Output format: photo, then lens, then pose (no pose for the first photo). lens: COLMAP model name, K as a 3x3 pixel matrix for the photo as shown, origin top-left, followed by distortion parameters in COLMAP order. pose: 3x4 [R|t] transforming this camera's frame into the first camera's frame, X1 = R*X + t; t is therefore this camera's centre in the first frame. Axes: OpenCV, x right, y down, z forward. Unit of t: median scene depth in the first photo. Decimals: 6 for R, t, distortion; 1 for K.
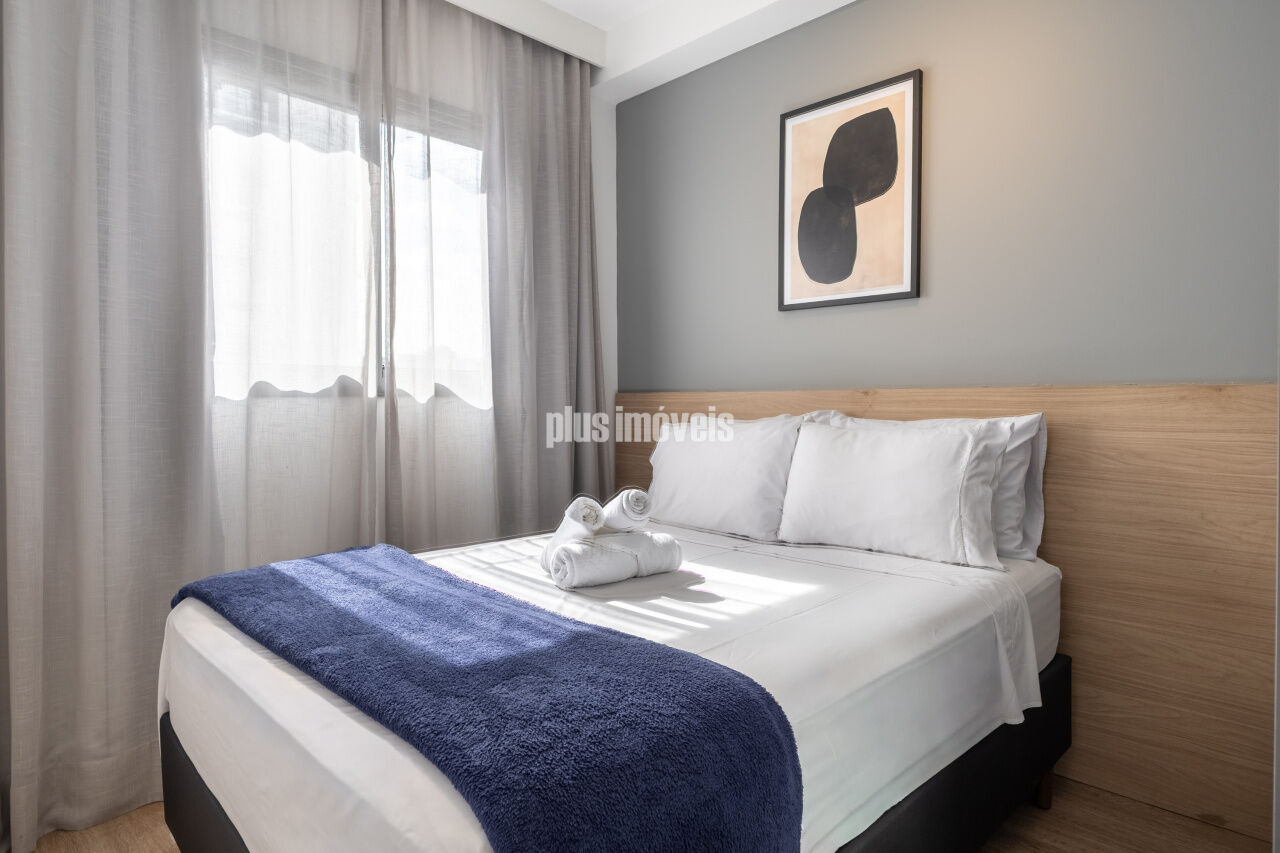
lens RADIAL K [[708.2, 0, 630.5], [0, 708.2, 427.5], [0, 0, 1]] dist [0.001665, 0.003388]
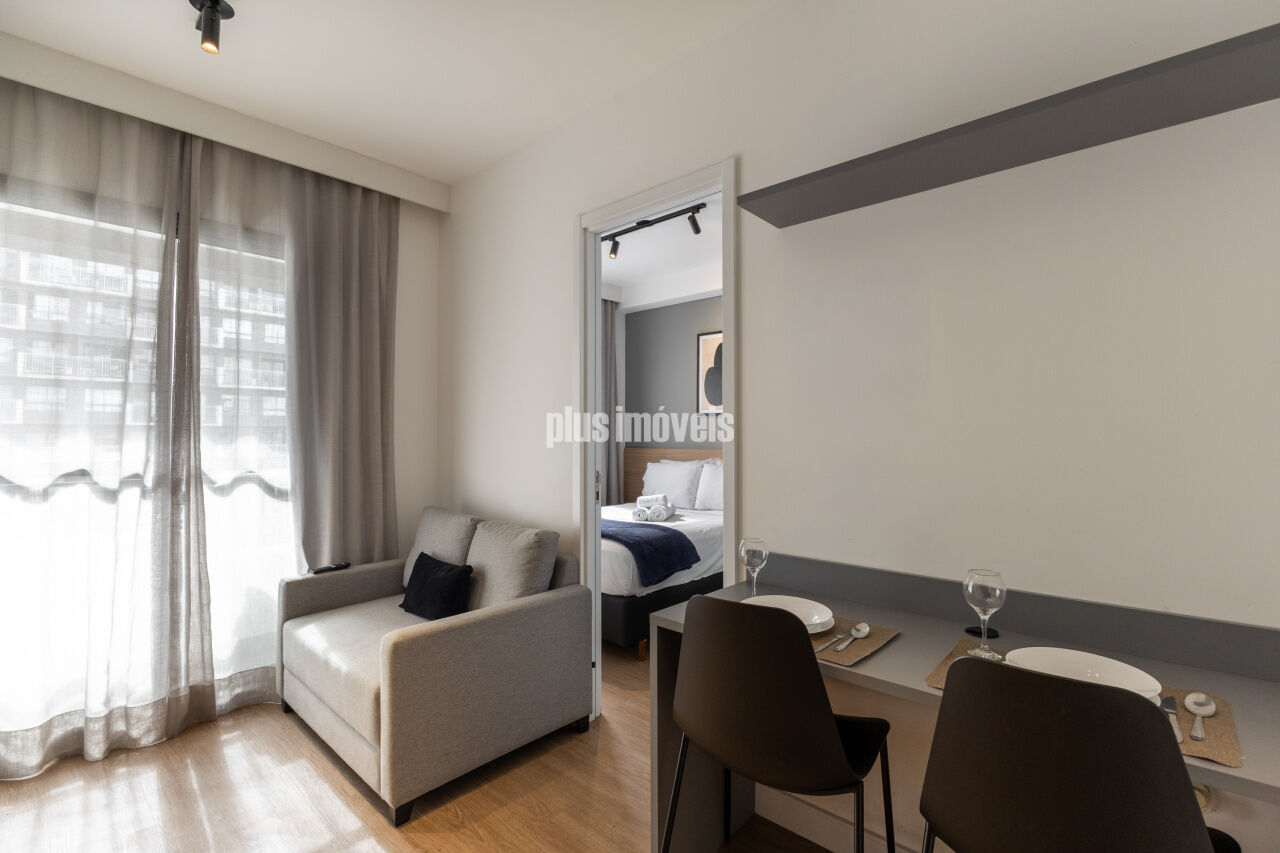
lens RADIAL K [[580.6, 0, 628.8], [0, 580.6, 418.9], [0, 0, 1]] dist [-0.002900, -0.001574]
pose [[0.999449, 0.002360, 0.033099, -0.098985], [-0.000426, 0.998299, -0.058307, -0.044027], [-0.033180, 0.058261, 0.997750, -1.083784]]
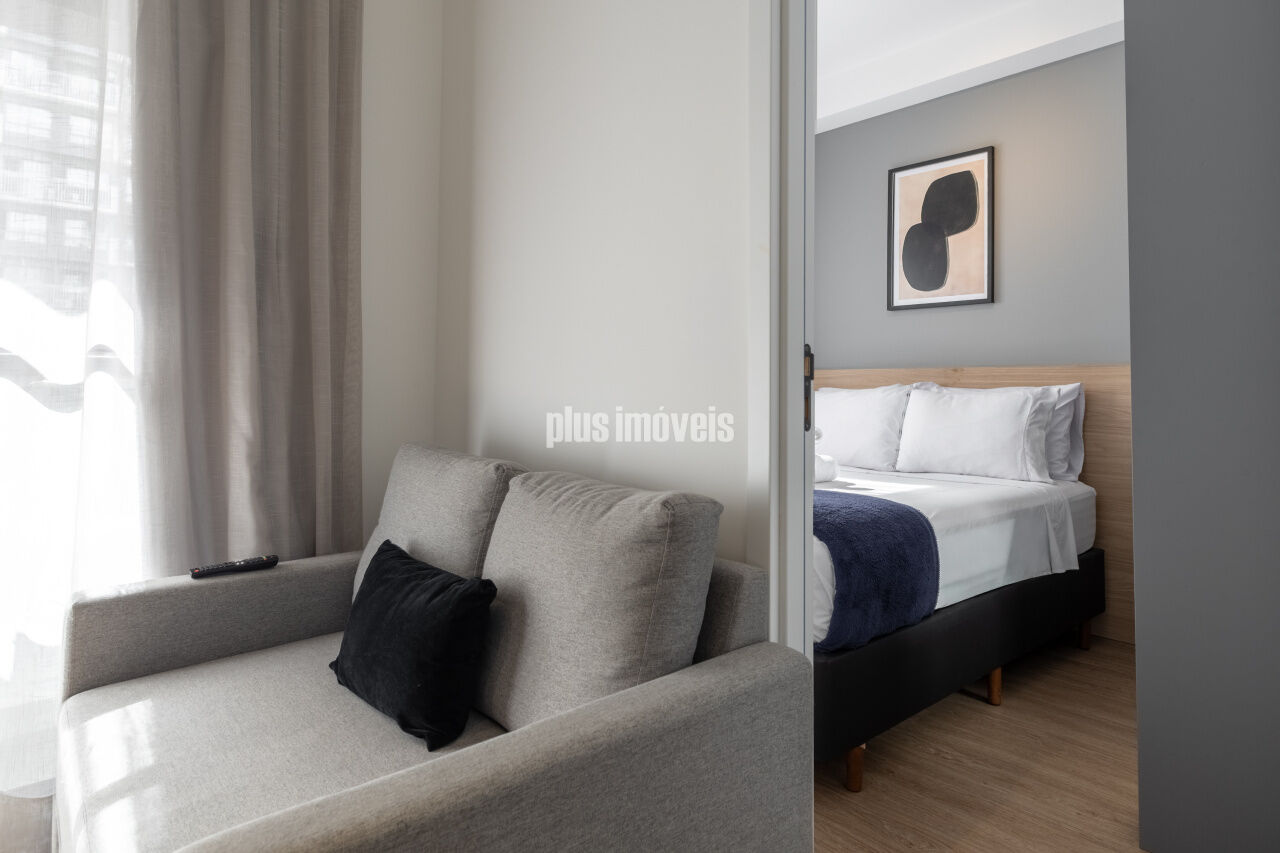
lens RADIAL K [[708.2, 0, 648.4], [0, 708.2, 388.7], [0, 0, 1]] dist [0.001665, 0.003388]
pose [[0.998481, 0.006550, -0.054697, -0.217638], [-0.008356, 0.999426, -0.032841, 0.043913], [0.054451, 0.033248, 0.997963, -0.478414]]
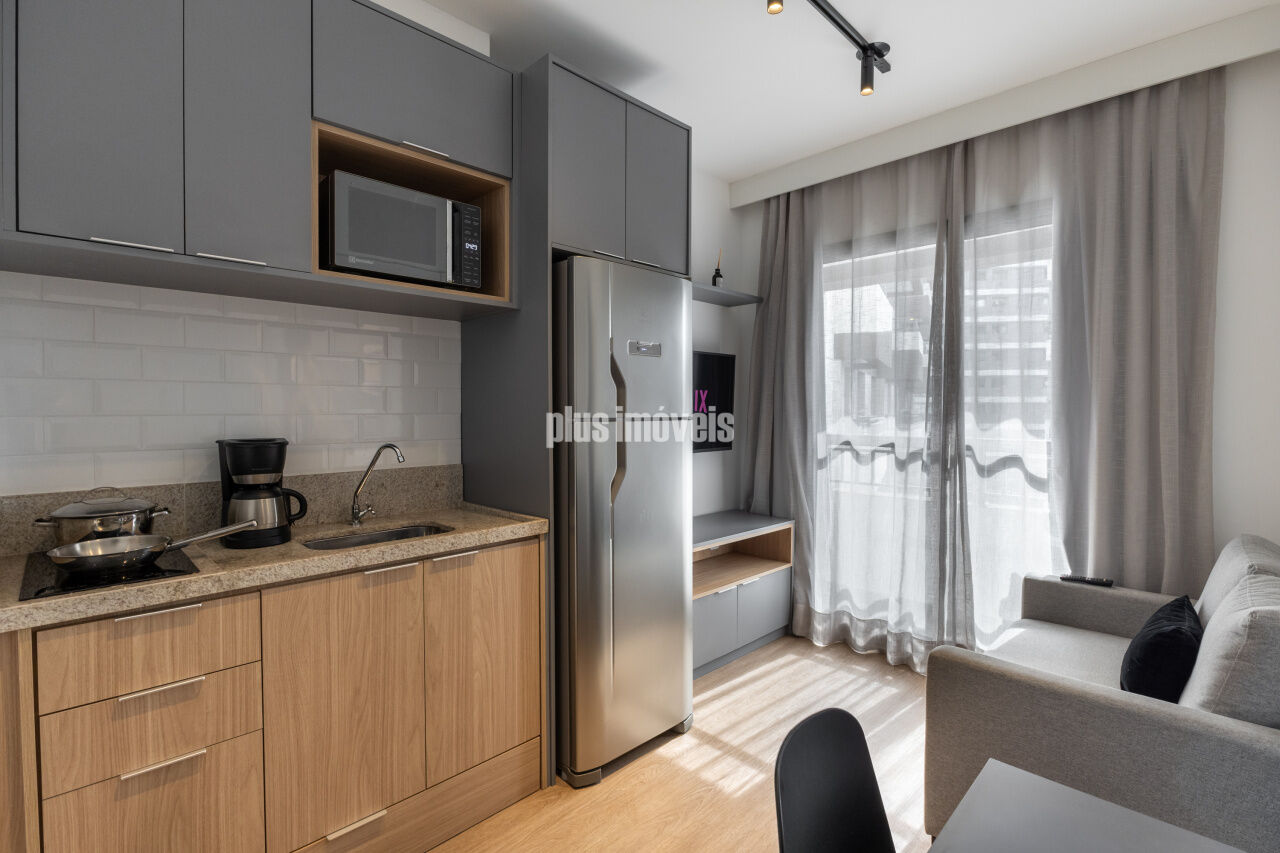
lens RADIAL K [[580.6, 0, 637.3], [0, 580.6, 415.9], [0, 0, 1]] dist [-0.002900, -0.001574]
pose [[0.000468, 0.013384, -0.999910, 0.331164], [-0.027254, 0.999539, 0.013366, -0.080849], [0.999628, 0.027245, 0.000833, -0.621594]]
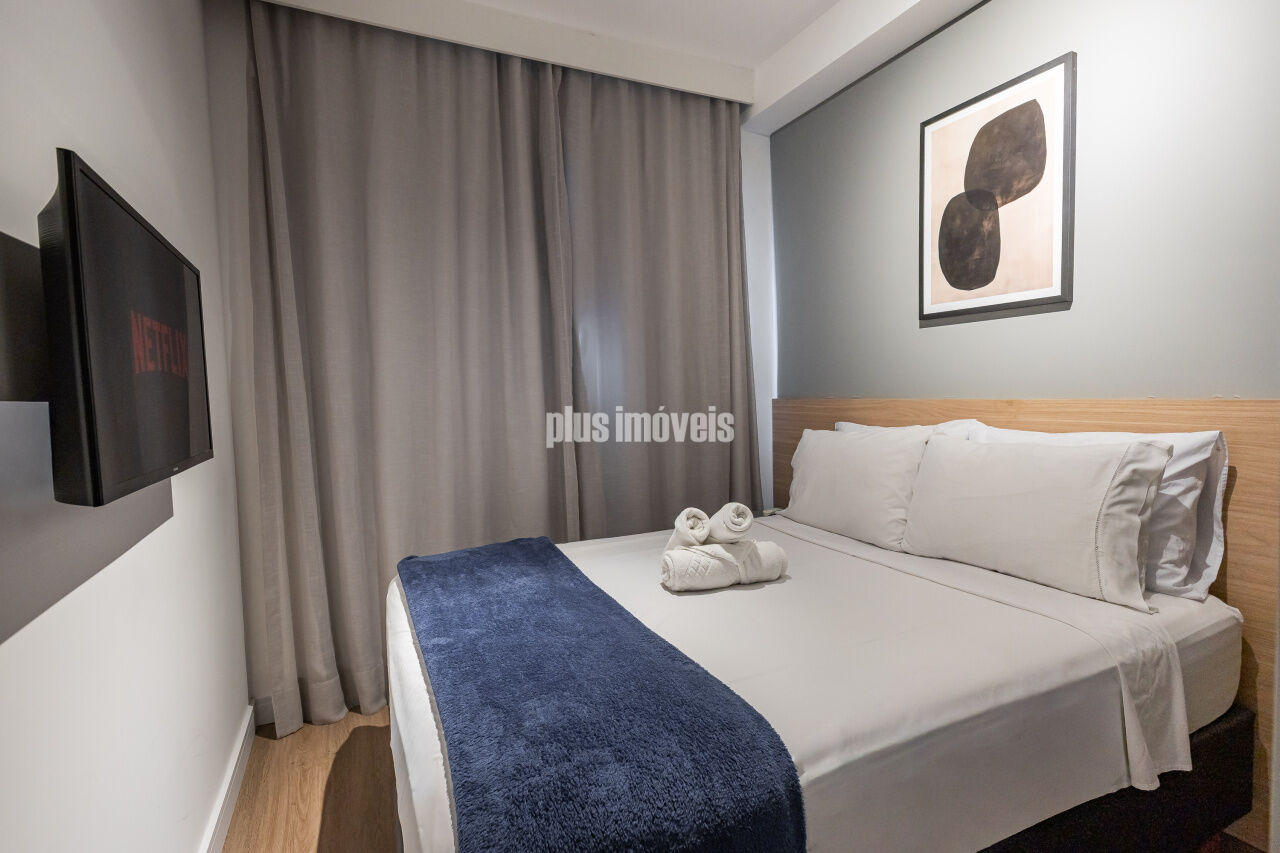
lens RADIAL K [[601.1, 0, 632.5], [0, 601.1, 430.1], [0, 0, 1]] dist [-0.005039, -0.000940]
pose [[0.942514, 0.001519, -0.334162, 0.135860], [0.010234, 0.999389, 0.033410, -0.049192], [0.334009, -0.034909, 0.941923, 0.066274]]
